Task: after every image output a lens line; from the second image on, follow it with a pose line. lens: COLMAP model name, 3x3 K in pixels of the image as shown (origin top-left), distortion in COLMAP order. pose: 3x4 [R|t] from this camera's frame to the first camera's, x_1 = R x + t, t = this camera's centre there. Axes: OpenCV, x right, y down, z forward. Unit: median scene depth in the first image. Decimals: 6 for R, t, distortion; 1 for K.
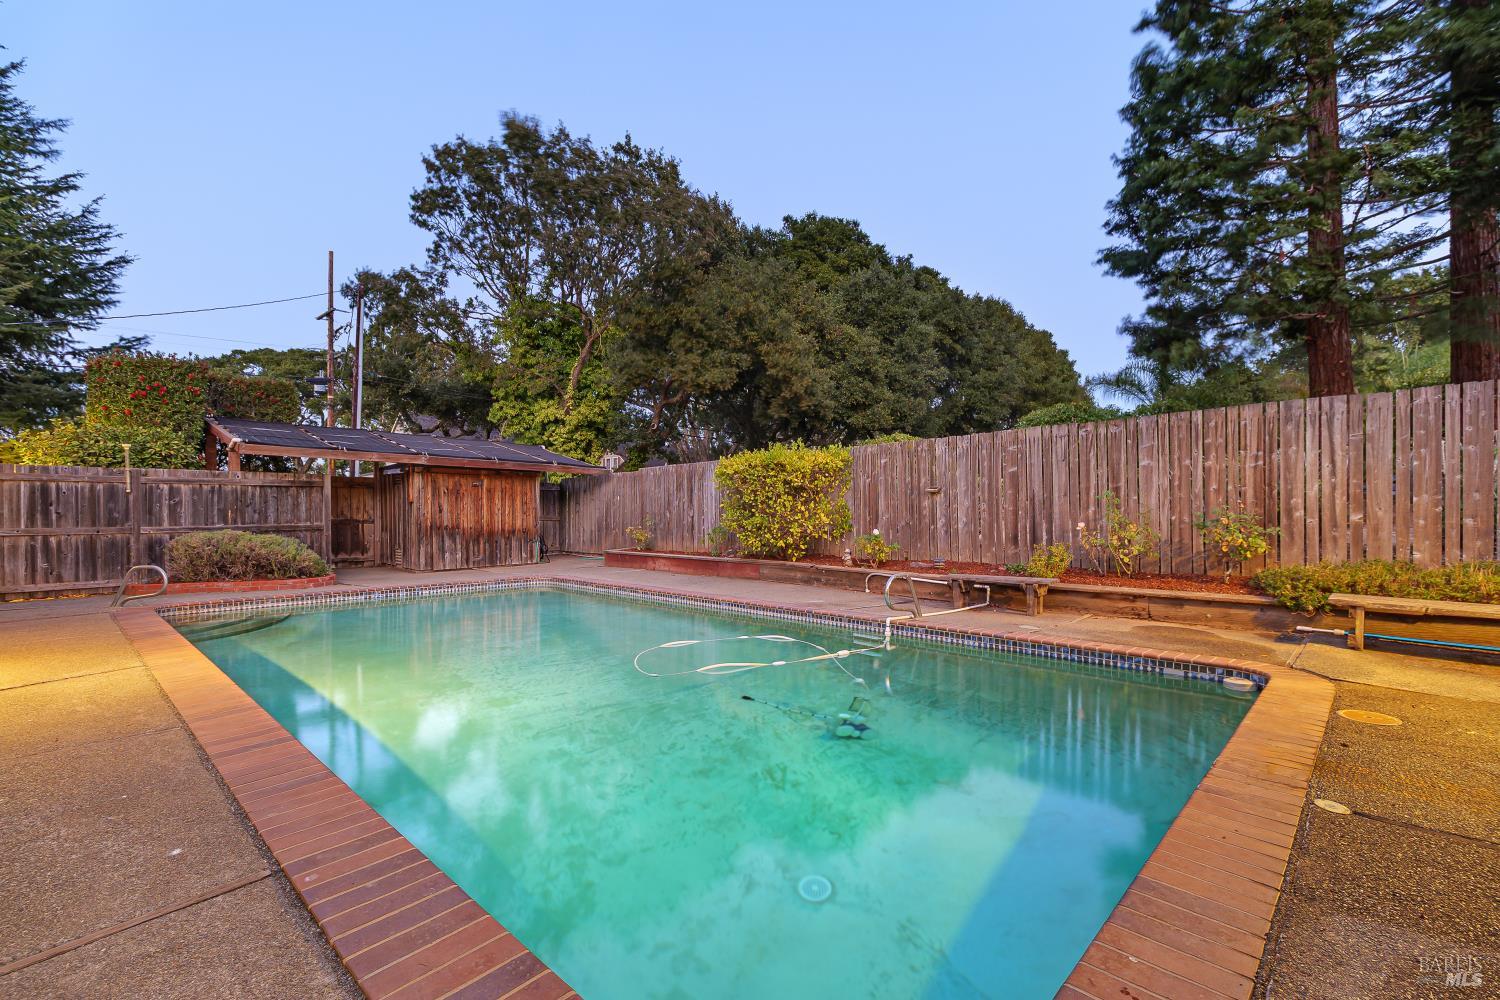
lens RADIAL K [[660.8, 0, 744.9], [0, 660.8, 508.3], [0, 0, 1]] dist [-0.001601, -0.000250]
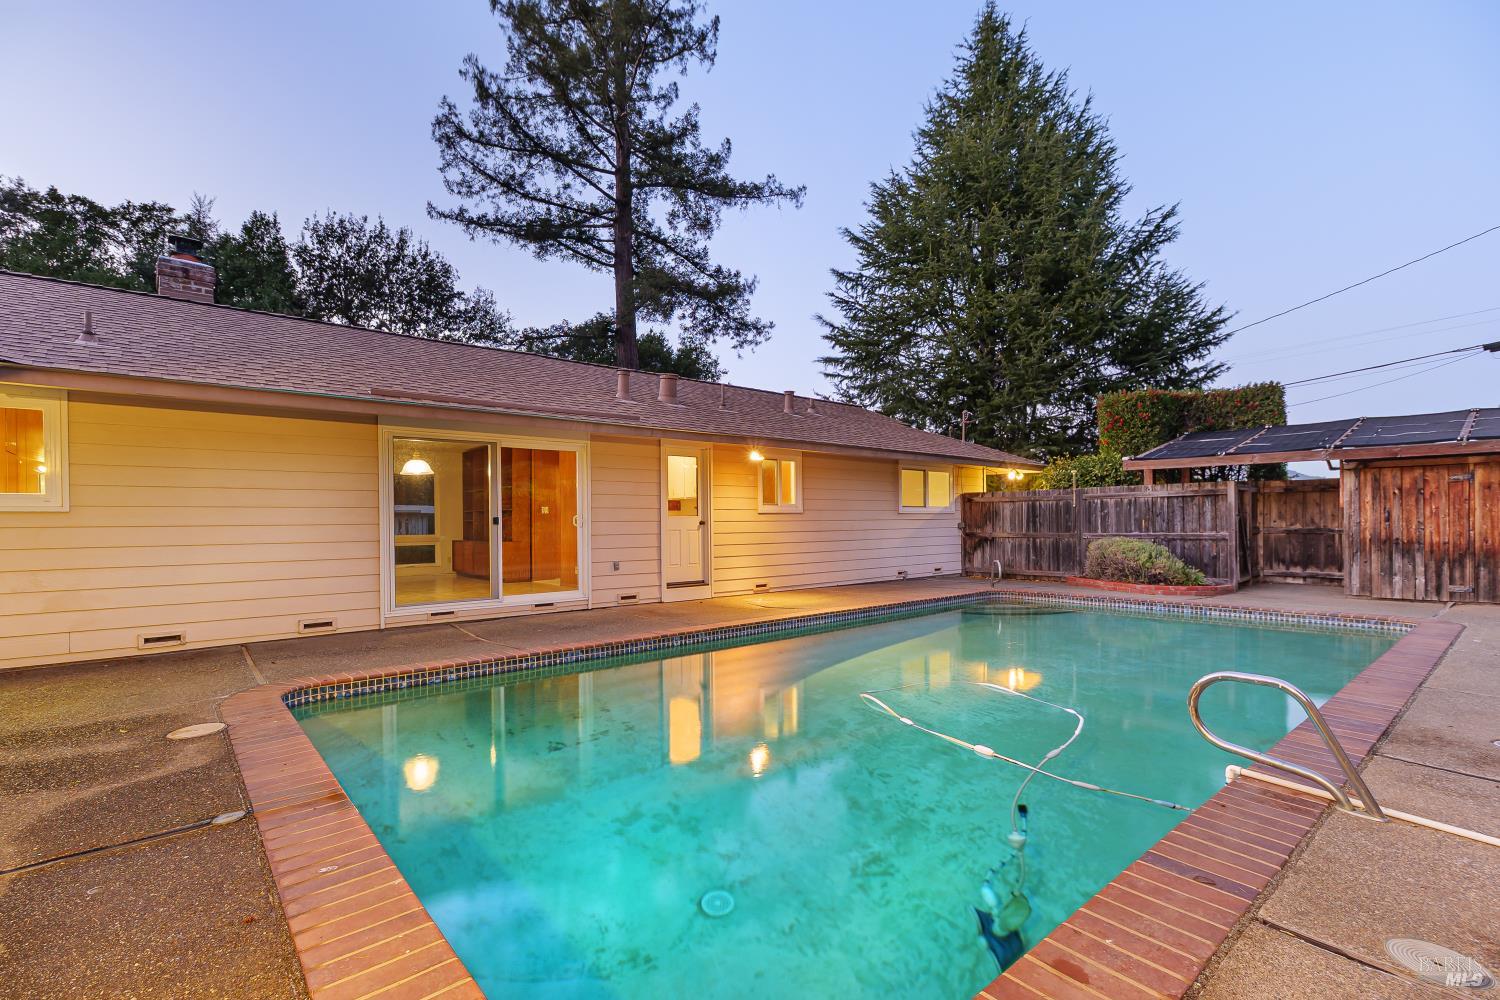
lens RADIAL K [[660.8, 0, 744.9], [0, 660.8, 508.3], [0, 0, 1]] dist [-0.001601, -0.000250]
pose [[-0.078101, -0.019854, -0.996748, 0.410343], [0.013053, 0.999696, -0.020936, -0.001803], [0.996860, -0.014646, -0.077818, 0.415423]]
